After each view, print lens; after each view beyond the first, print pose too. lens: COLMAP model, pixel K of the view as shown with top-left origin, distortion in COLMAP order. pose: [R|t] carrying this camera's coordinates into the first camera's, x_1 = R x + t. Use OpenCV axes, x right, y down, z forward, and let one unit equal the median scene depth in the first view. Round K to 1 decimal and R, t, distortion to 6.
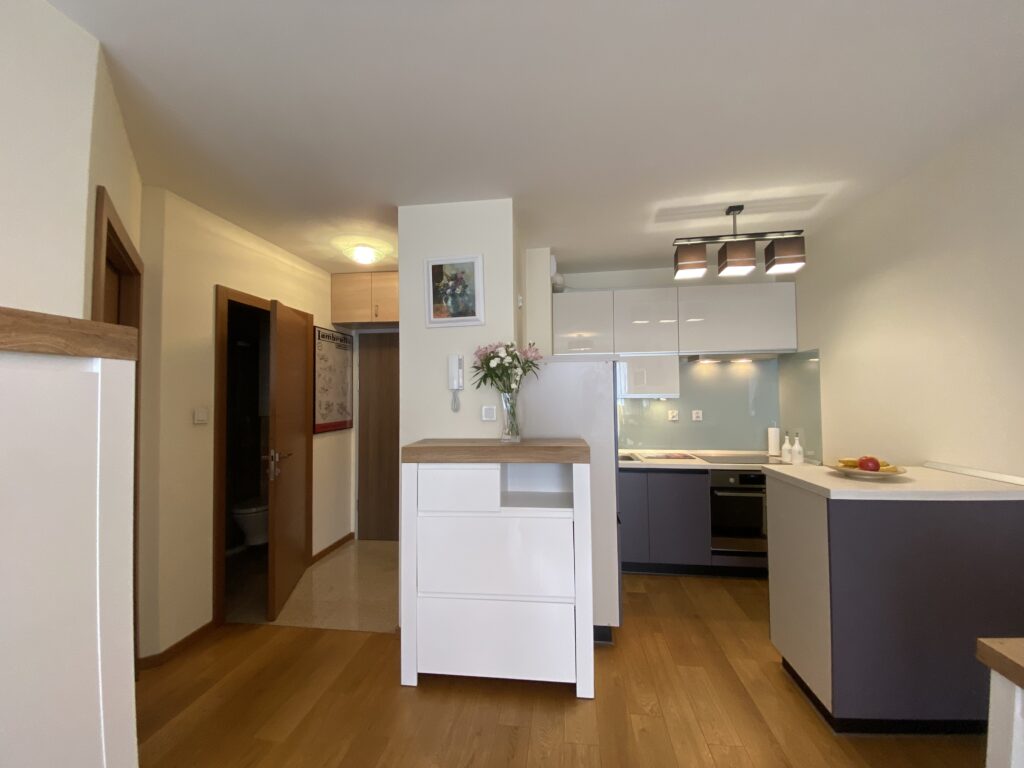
lens RADIAL K [[413.0, 0, 507.9], [0, 413.0, 386.8], [0, 0, 1]] dist [-0.004426, -0.000445]
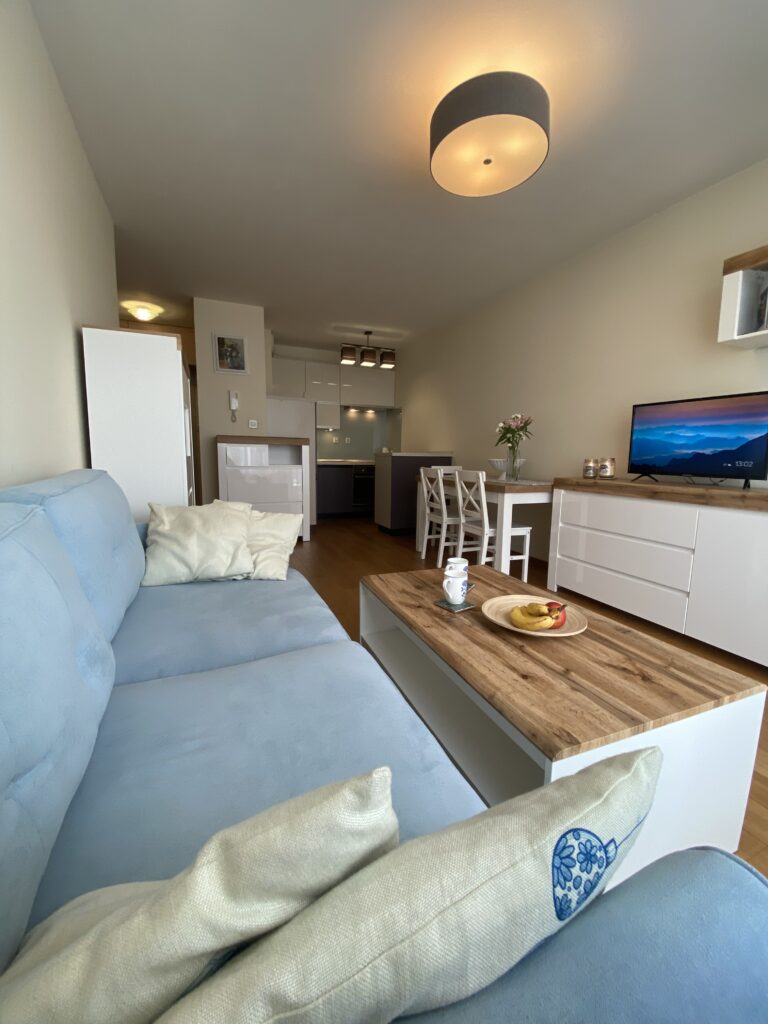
lens RADIAL K [[413.0, 0, 385.0], [0, 413.0, 513.4], [0, 0, 1]] dist [-0.004426, -0.000445]
pose [[0.853895, -0.048132, 0.518215, -0.515493], [-0.029962, 0.989517, 0.141276, 0.180024], [-0.519583, -0.136162, 0.843501, -0.952266]]
